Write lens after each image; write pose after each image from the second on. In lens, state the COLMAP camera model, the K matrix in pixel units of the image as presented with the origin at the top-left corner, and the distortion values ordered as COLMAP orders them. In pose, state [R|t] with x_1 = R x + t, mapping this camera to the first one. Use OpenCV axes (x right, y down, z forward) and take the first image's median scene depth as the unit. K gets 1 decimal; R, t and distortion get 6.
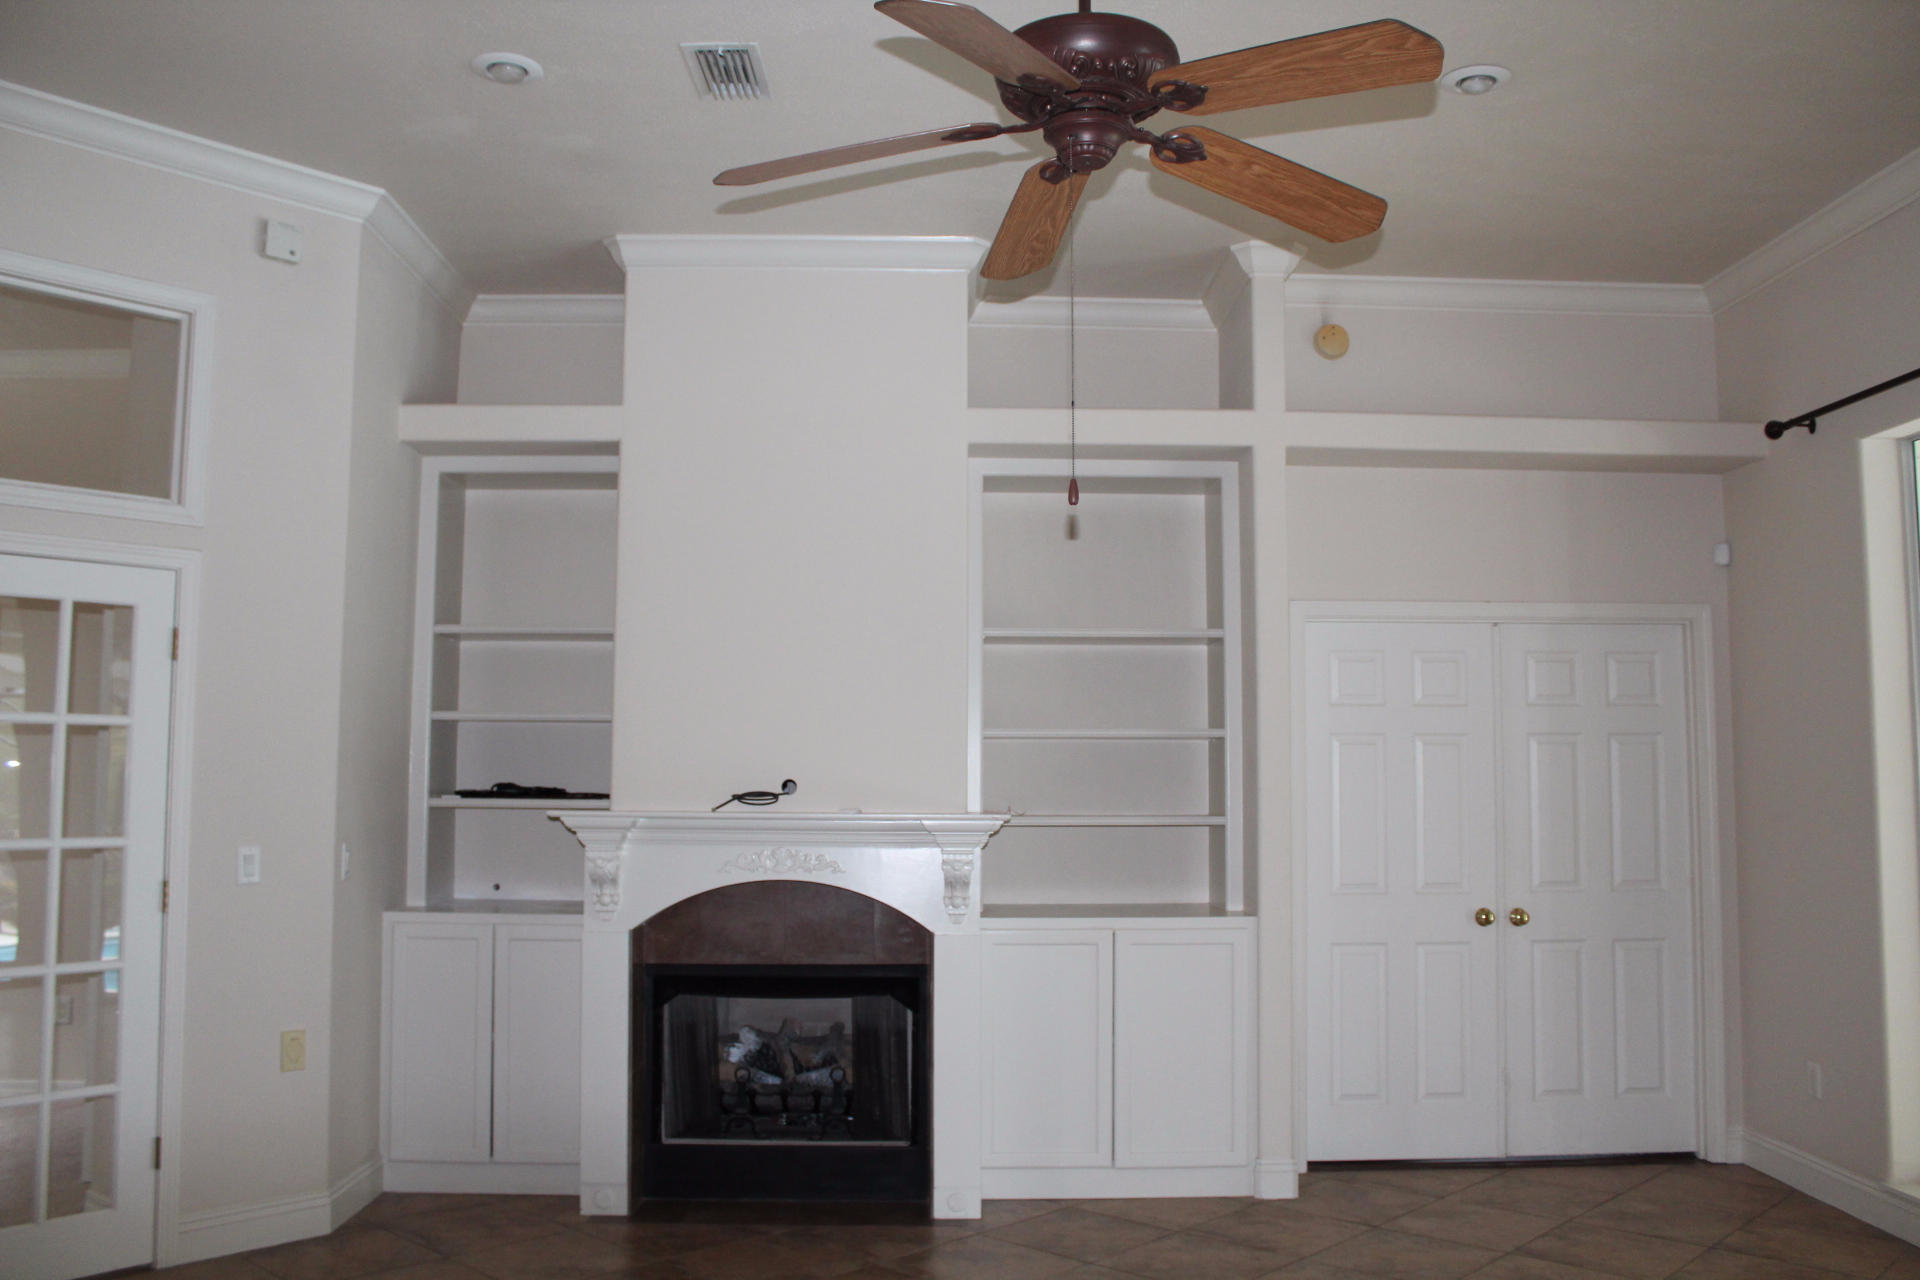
lens RADIAL K [[1628.2, 0, 960.0], [0, 1628.2, 640.0], [0, 0, 1]] dist [-0.108831, 0.014304]
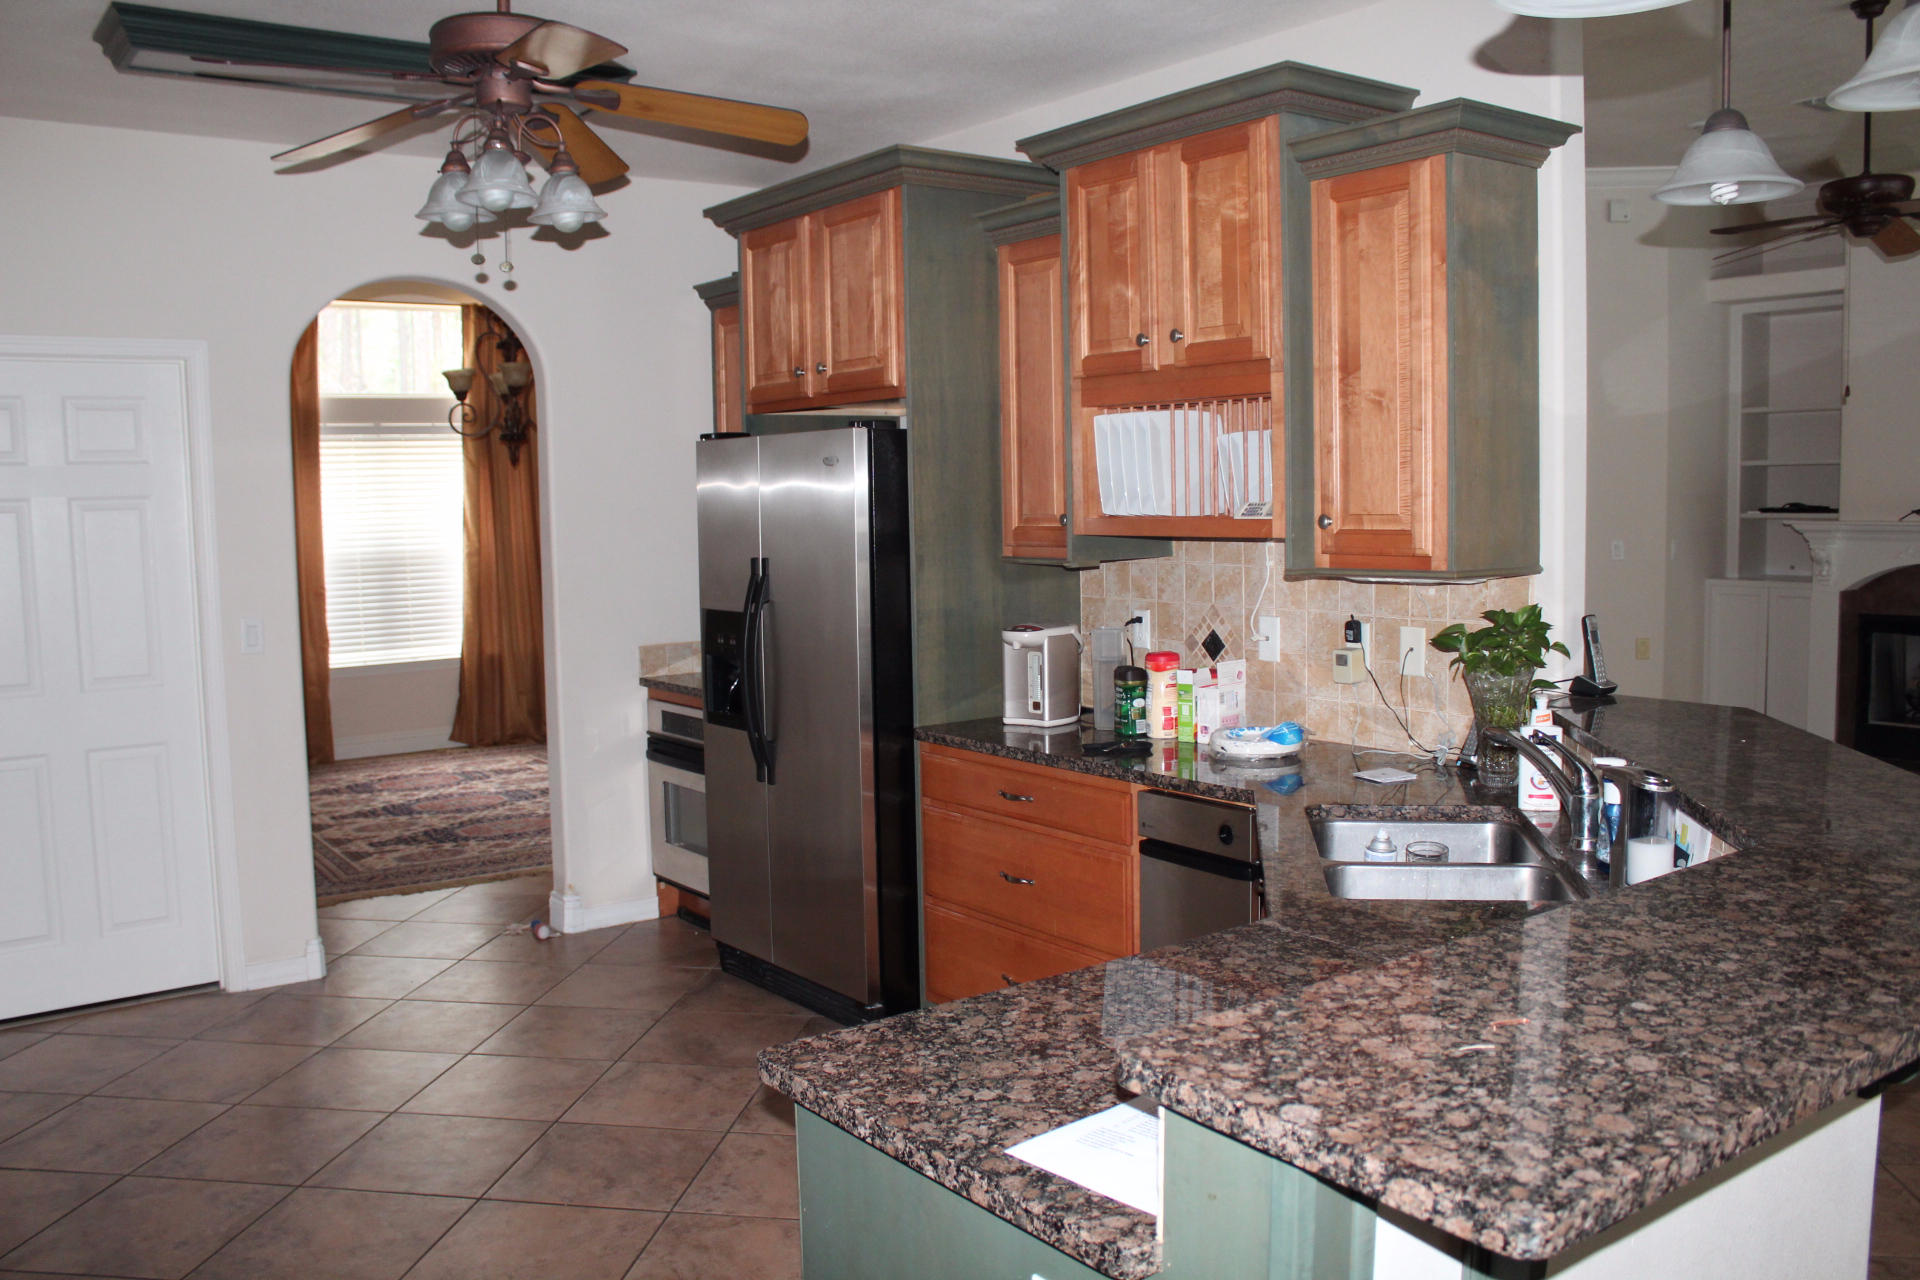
lens RADIAL K [[1628.2, 0, 960.0], [0, 1628.2, 640.0], [0, 0, 1]] dist [-0.108831, 0.014304]
pose [[0.576091, 0.053655, -0.815623, 0.579152], [0.099568, 0.985806, 0.135177, -0.079360], [0.811299, -0.159084, 0.562571, -0.638951]]
